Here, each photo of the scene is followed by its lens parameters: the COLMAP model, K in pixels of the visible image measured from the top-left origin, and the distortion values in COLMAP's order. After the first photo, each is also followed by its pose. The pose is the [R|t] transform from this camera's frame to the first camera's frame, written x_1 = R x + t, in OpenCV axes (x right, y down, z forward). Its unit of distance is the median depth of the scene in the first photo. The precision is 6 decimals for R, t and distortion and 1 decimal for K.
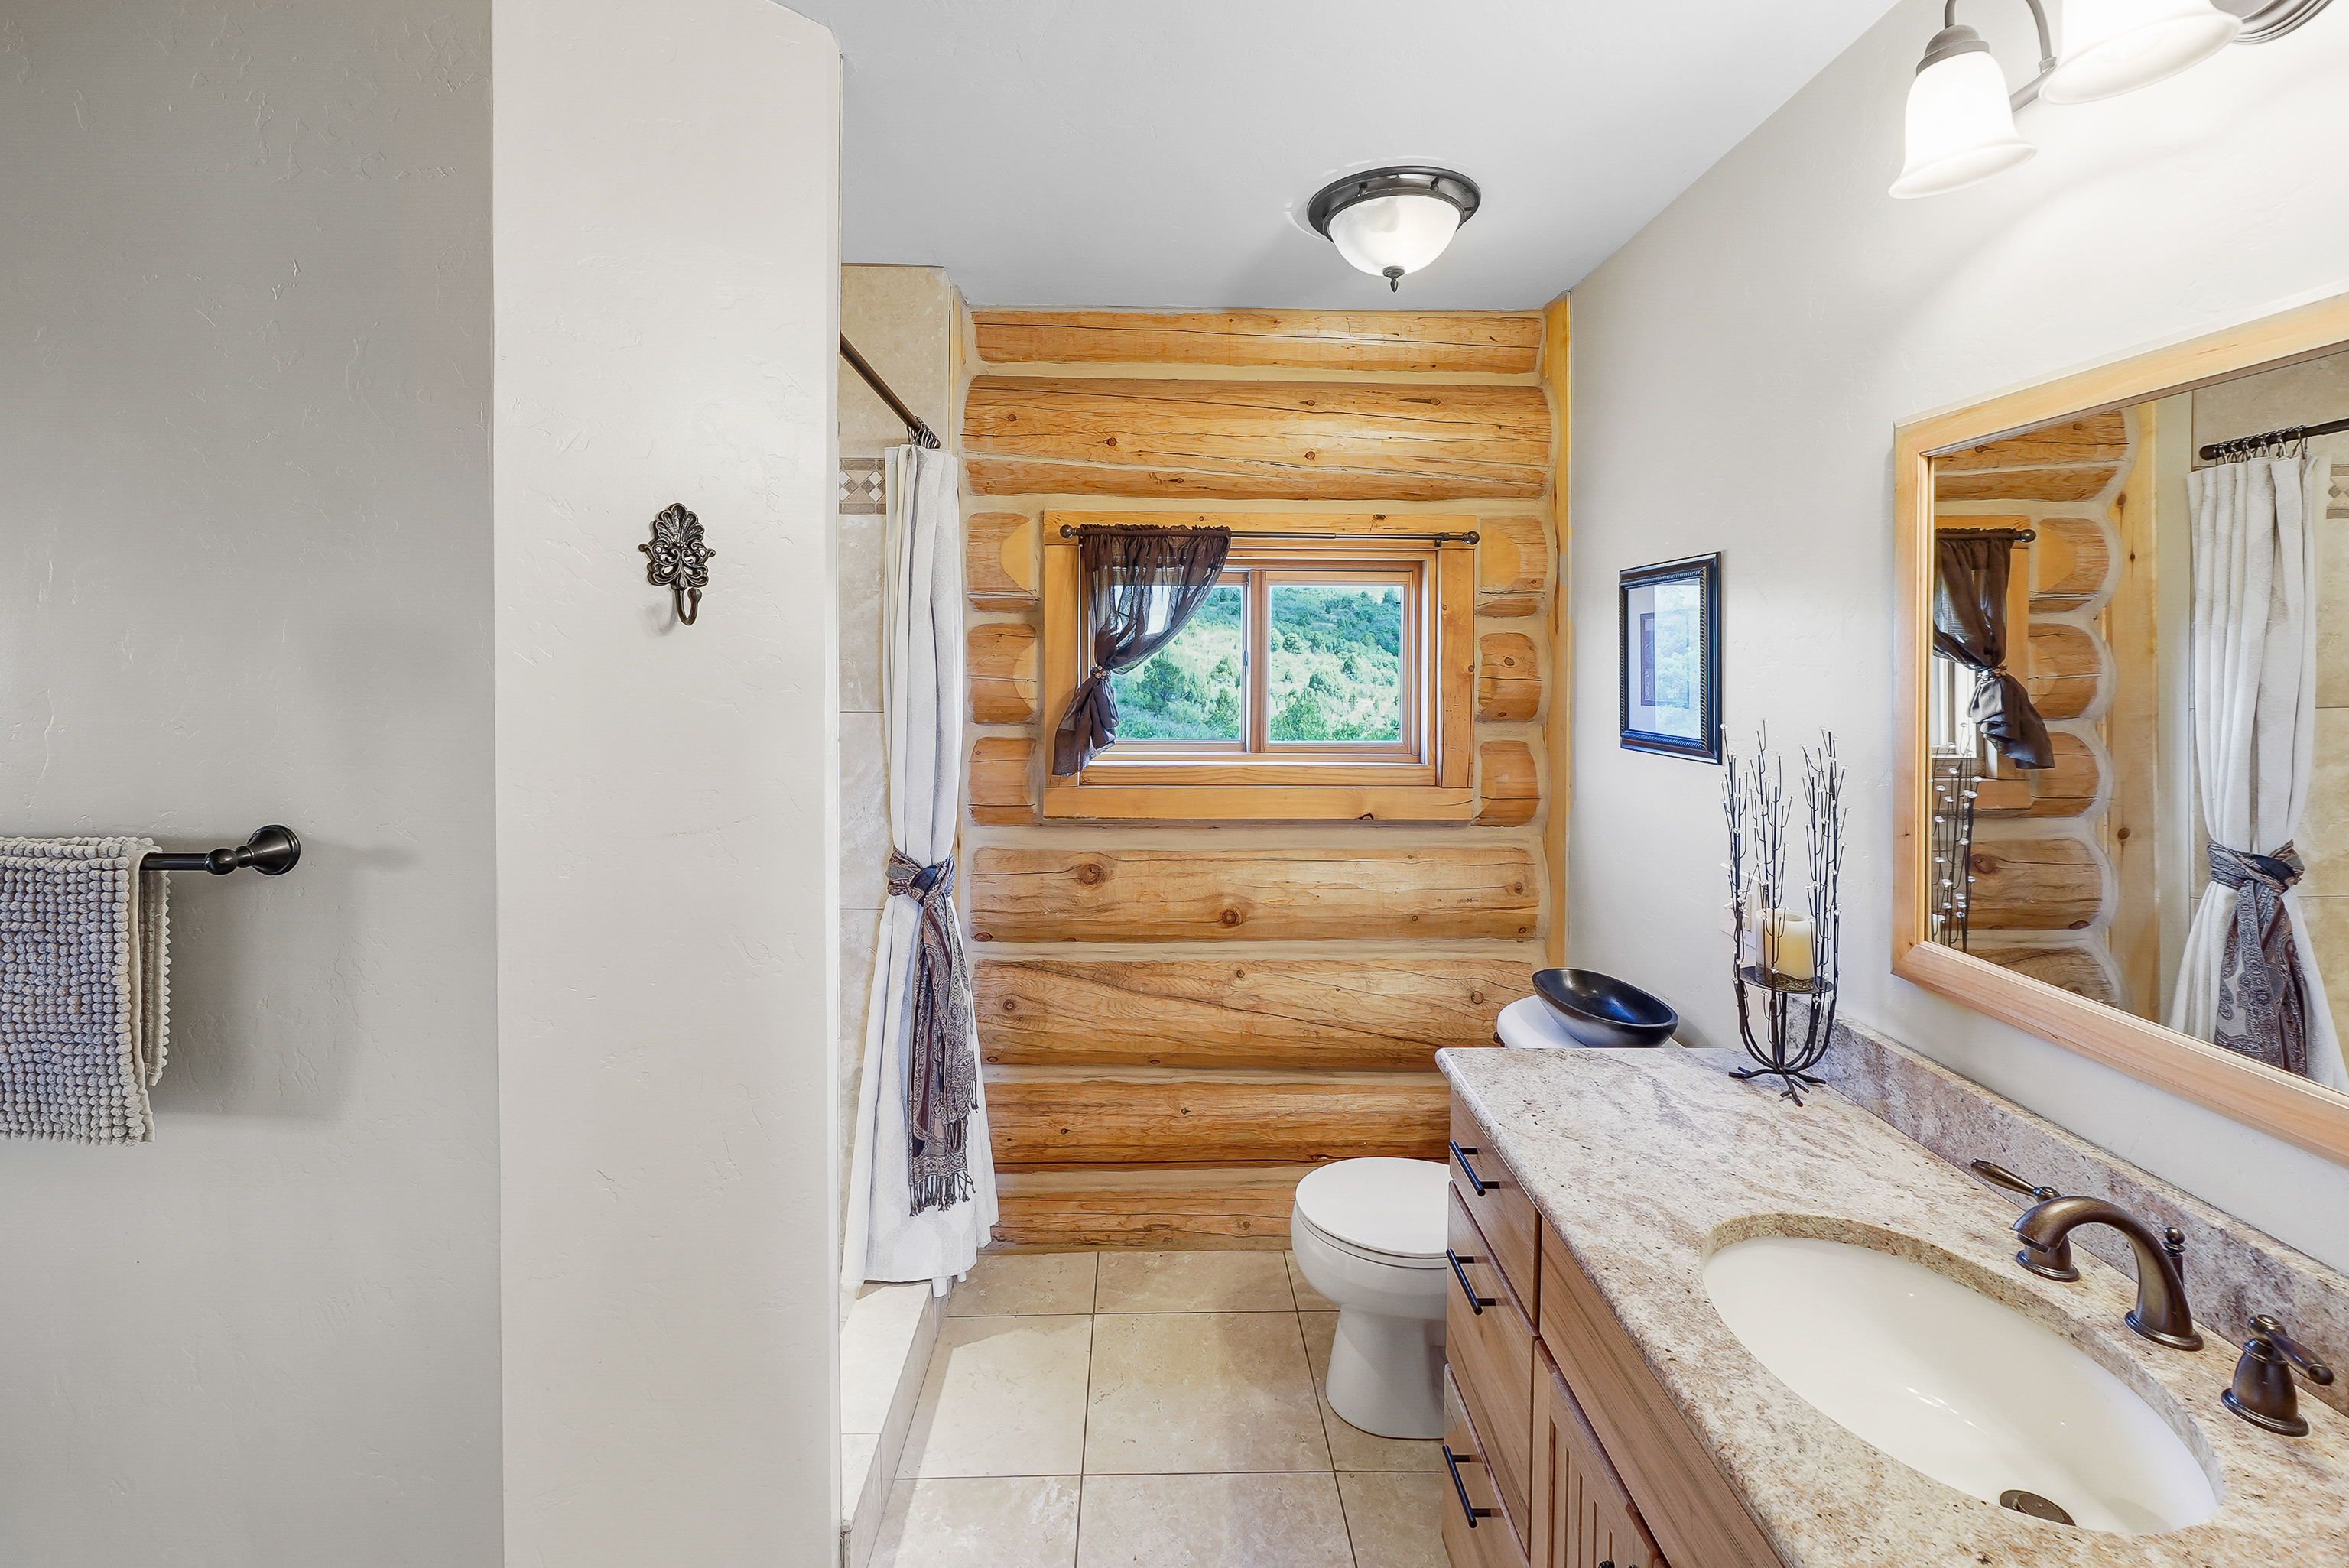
lens RADIAL K [[1021.6, 0, 1169.2], [0, 1021.6, 685.0], [0, 0, 1]] dist [-0.015198, 0.004343]
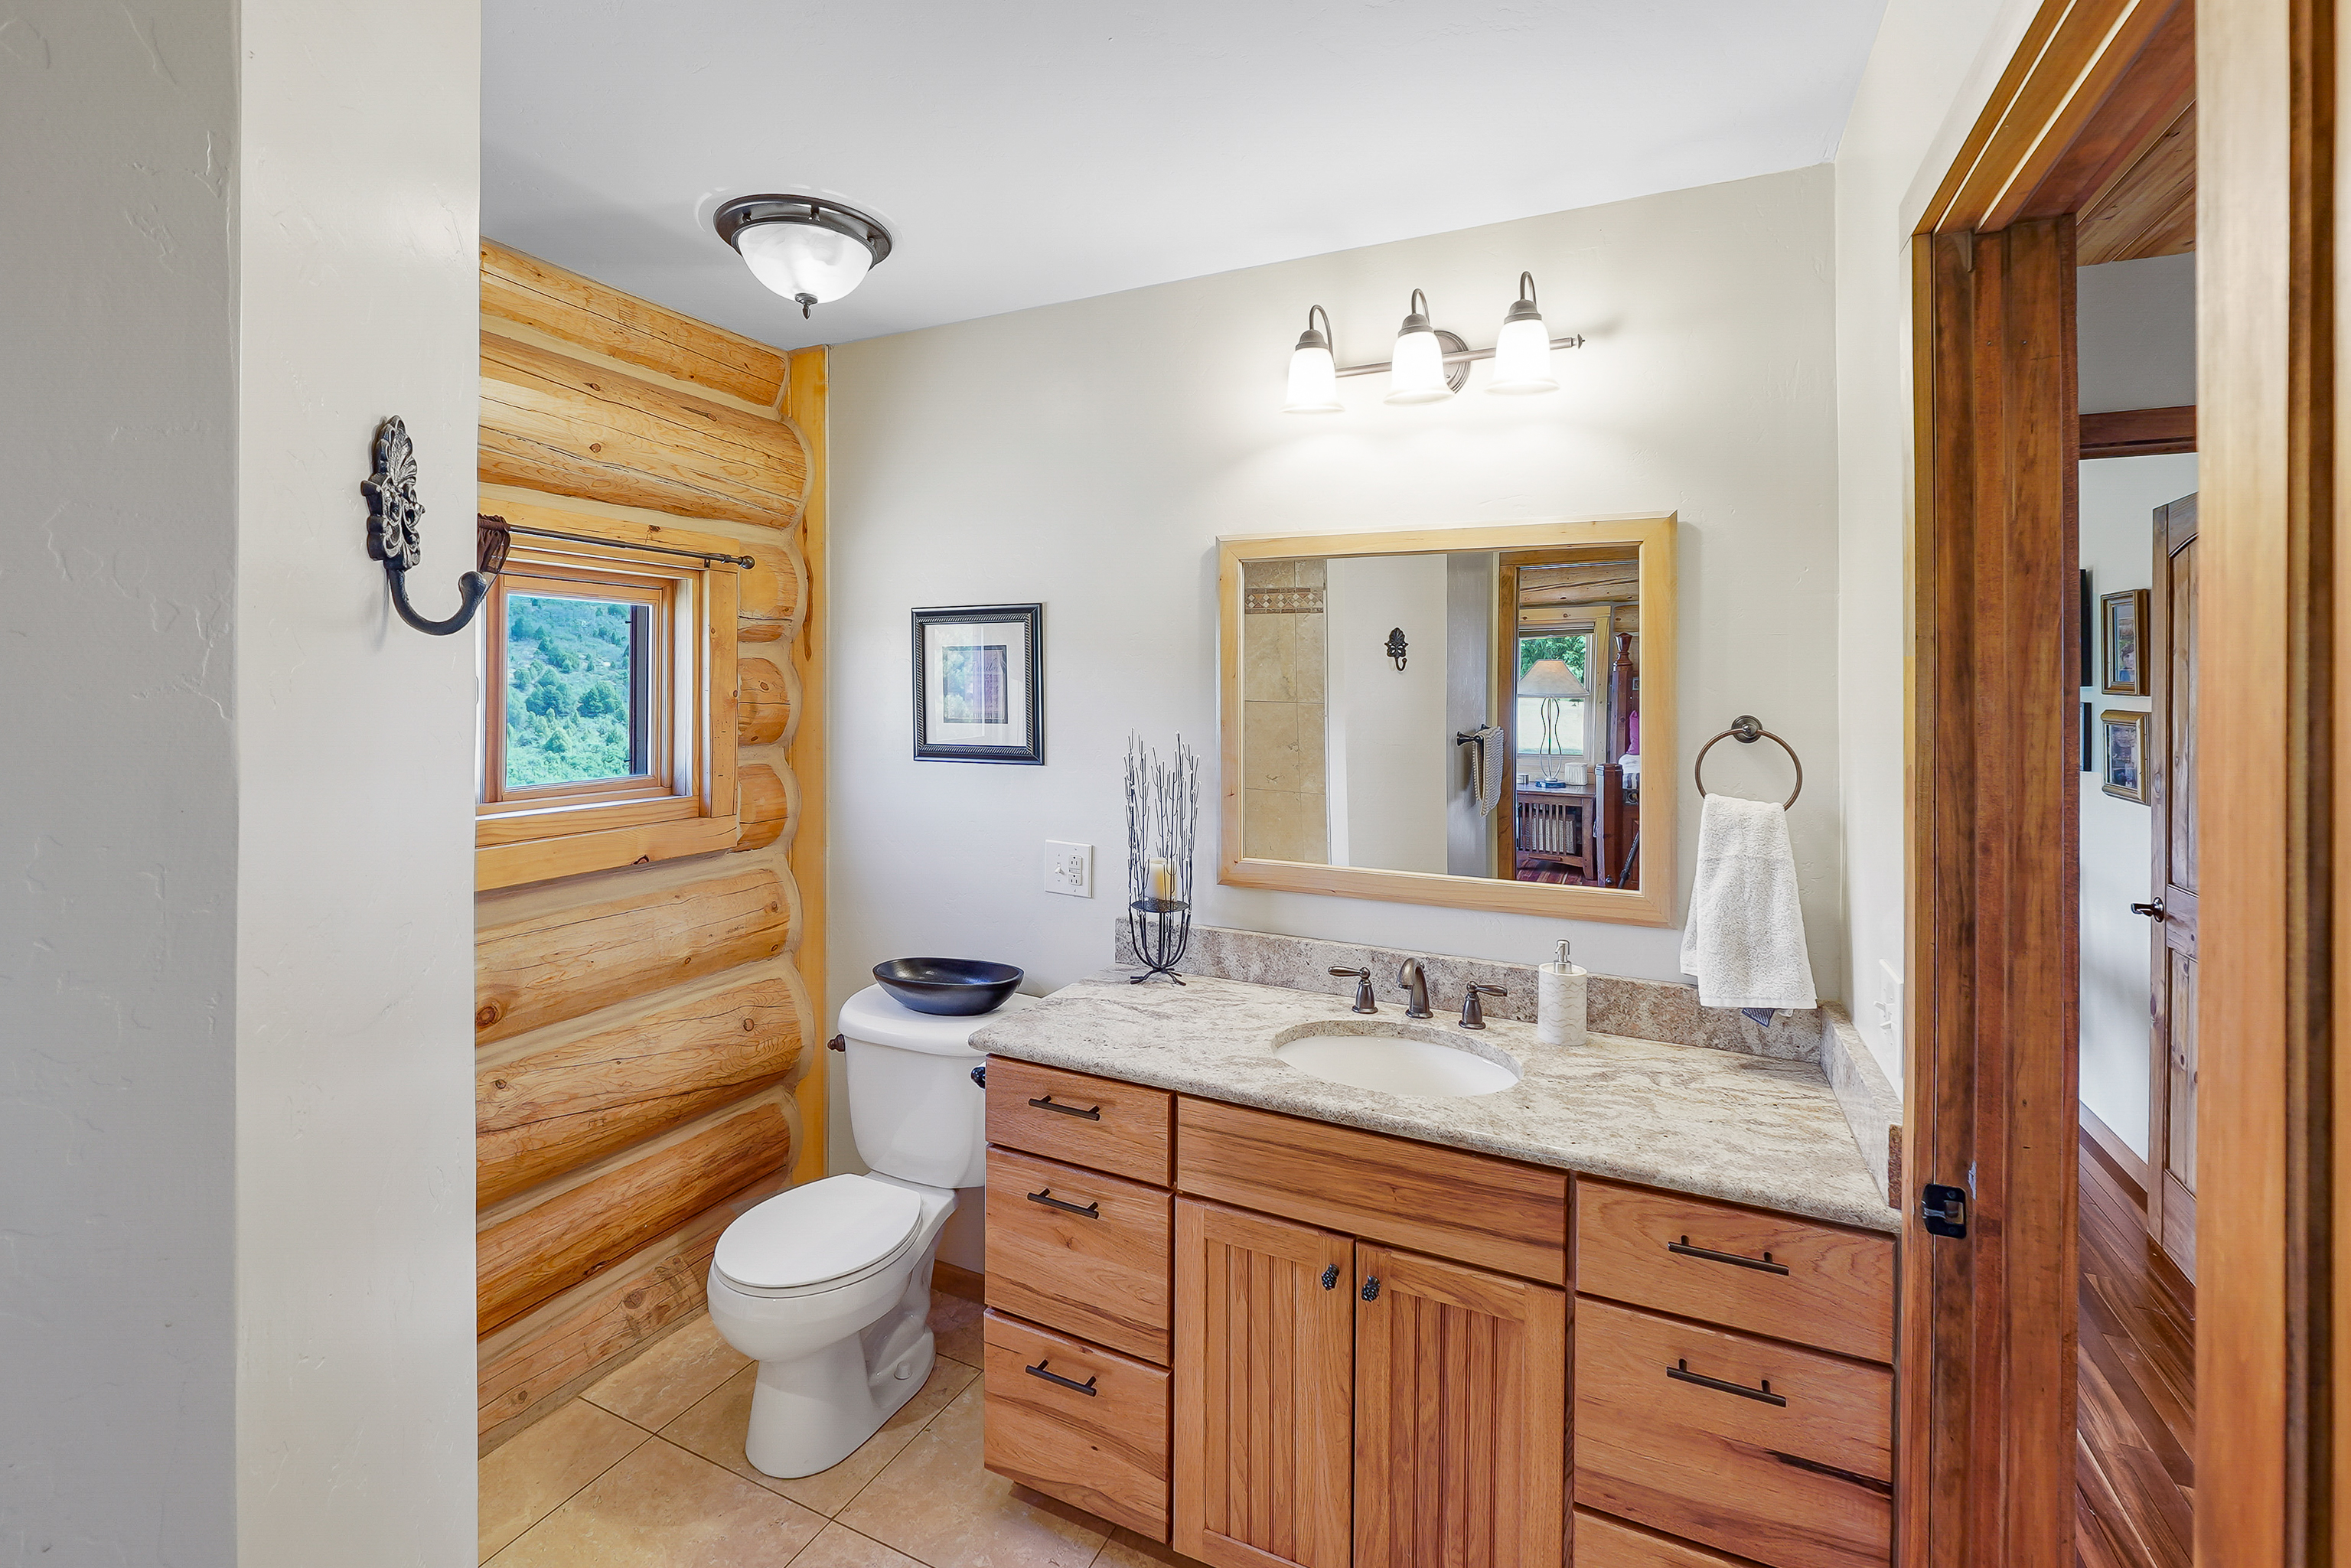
lens RADIAL K [[1022.6, 0, 1159.9], [0, 1022.6, 687.5], [0, 0, 1]] dist [-0.015198, 0.004343]
pose [[0.452932, -0.005229, 0.891530, -0.403015], [0.019492, 0.999802, -0.004039, -0.009907], [-0.891332, 0.019207, 0.452944, 0.189028]]
